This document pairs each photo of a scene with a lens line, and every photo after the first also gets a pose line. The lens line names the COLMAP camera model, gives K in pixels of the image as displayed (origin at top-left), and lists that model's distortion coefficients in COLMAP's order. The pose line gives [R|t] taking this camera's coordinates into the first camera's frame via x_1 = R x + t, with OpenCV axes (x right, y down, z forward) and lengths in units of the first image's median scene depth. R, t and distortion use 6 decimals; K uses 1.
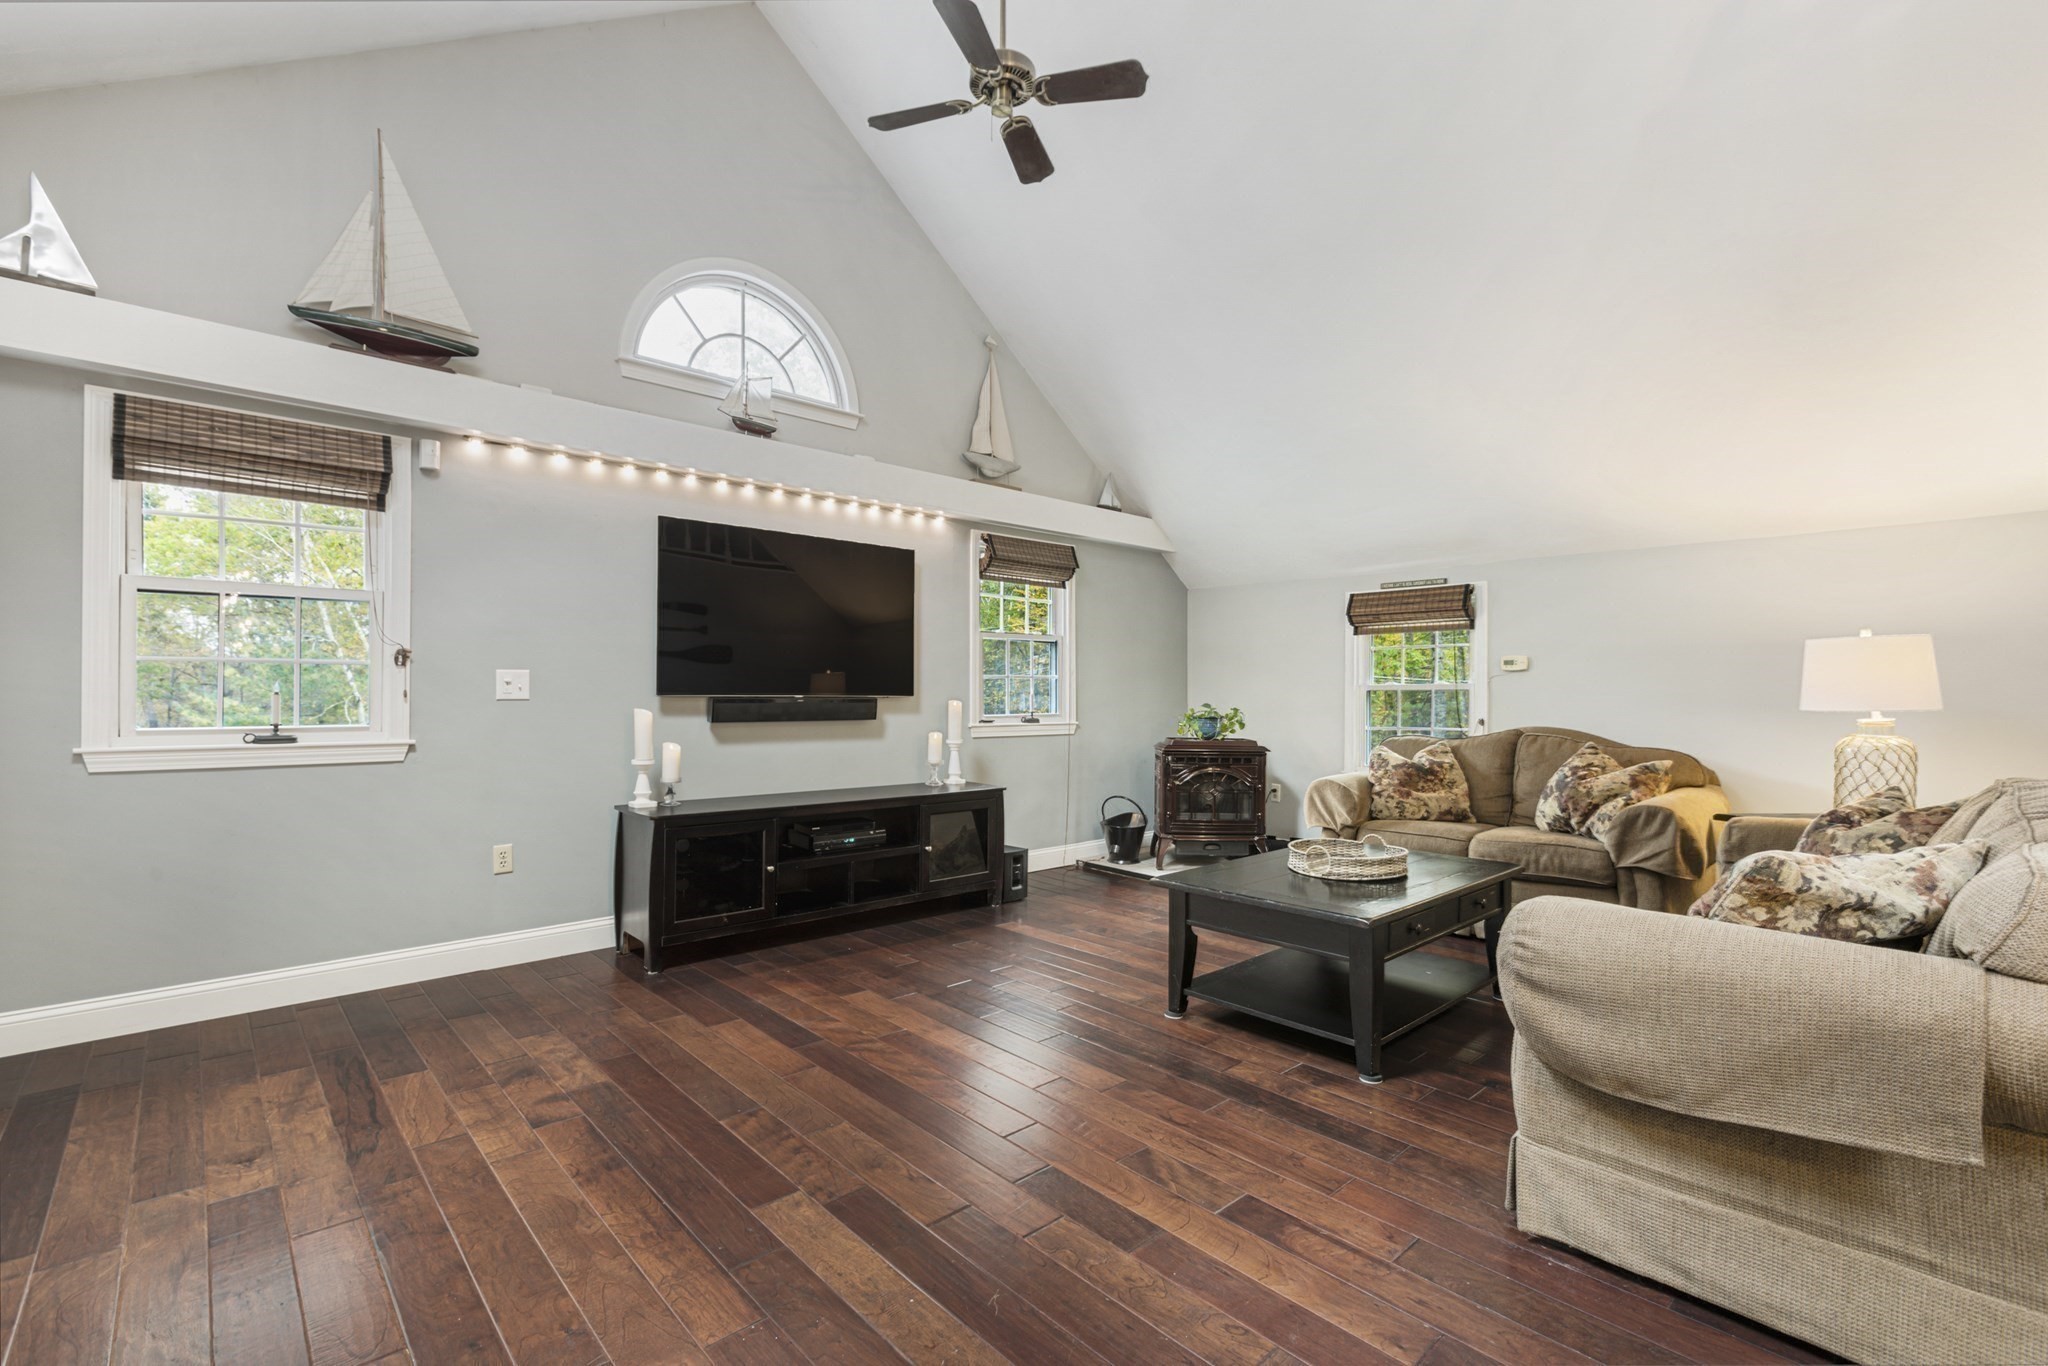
lens RADIAL K [[920.3, 0, 1023.2], [0, 920.3, 691.4], [0, 0, 1]] dist [-0.000414, 0.000122]
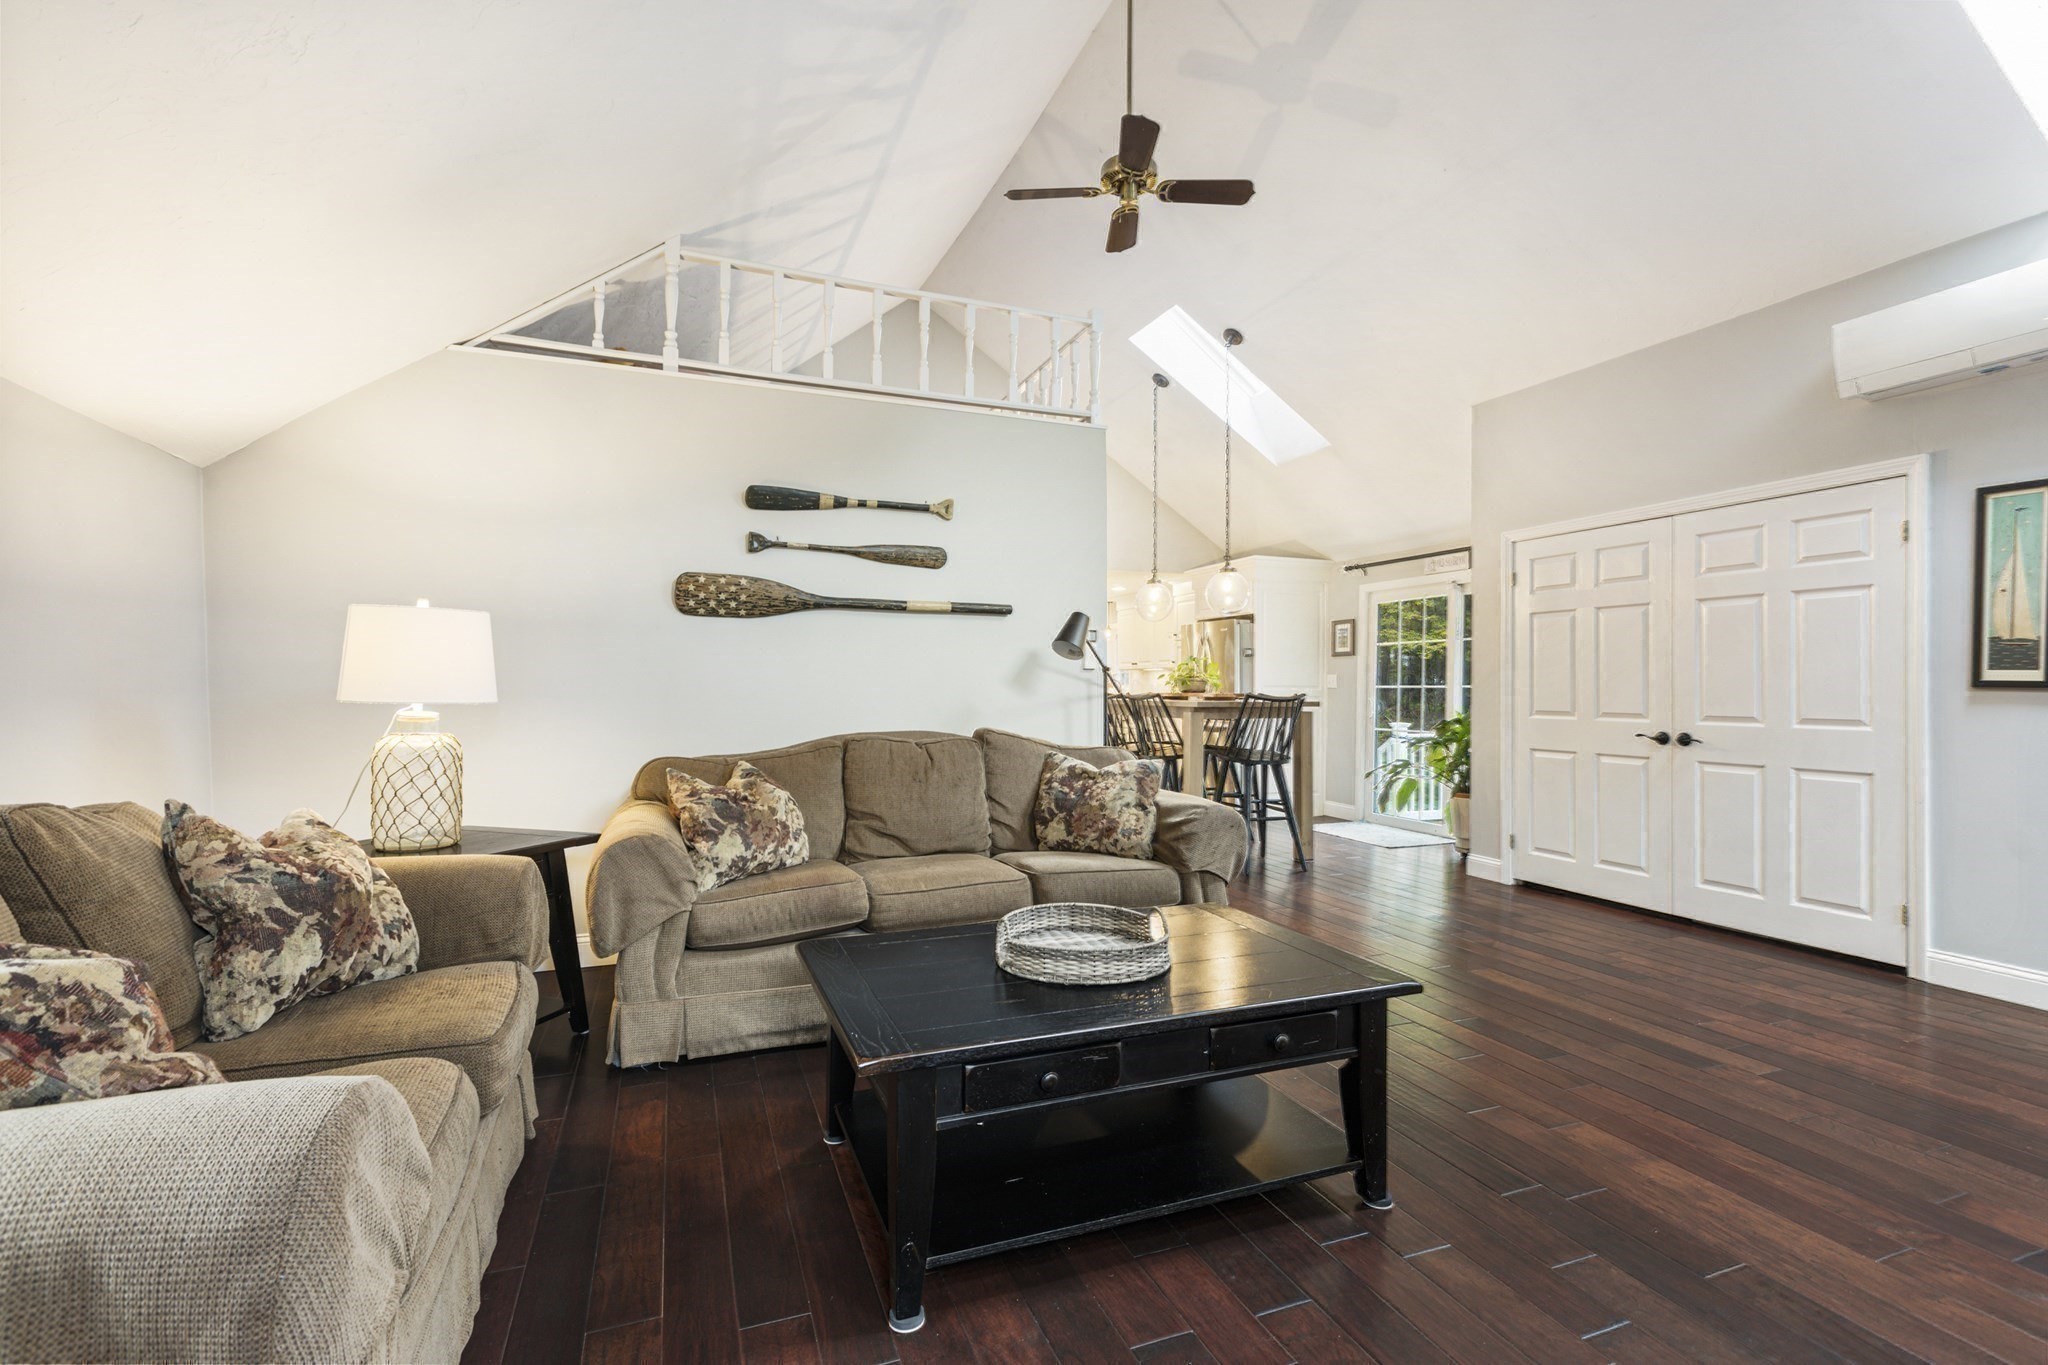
lens RADIAL K [[920.3, 0, 1034.7], [0, 920.3, 680.9], [0, 0, 1]] dist [-0.000414, 0.000122]
pose [[-0.934679, -0.011297, 0.355313, 0.160760], [-0.011300, 0.999934, 0.002066, -0.005237], [-0.355313, -0.002084, -0.934745, 1.595640]]
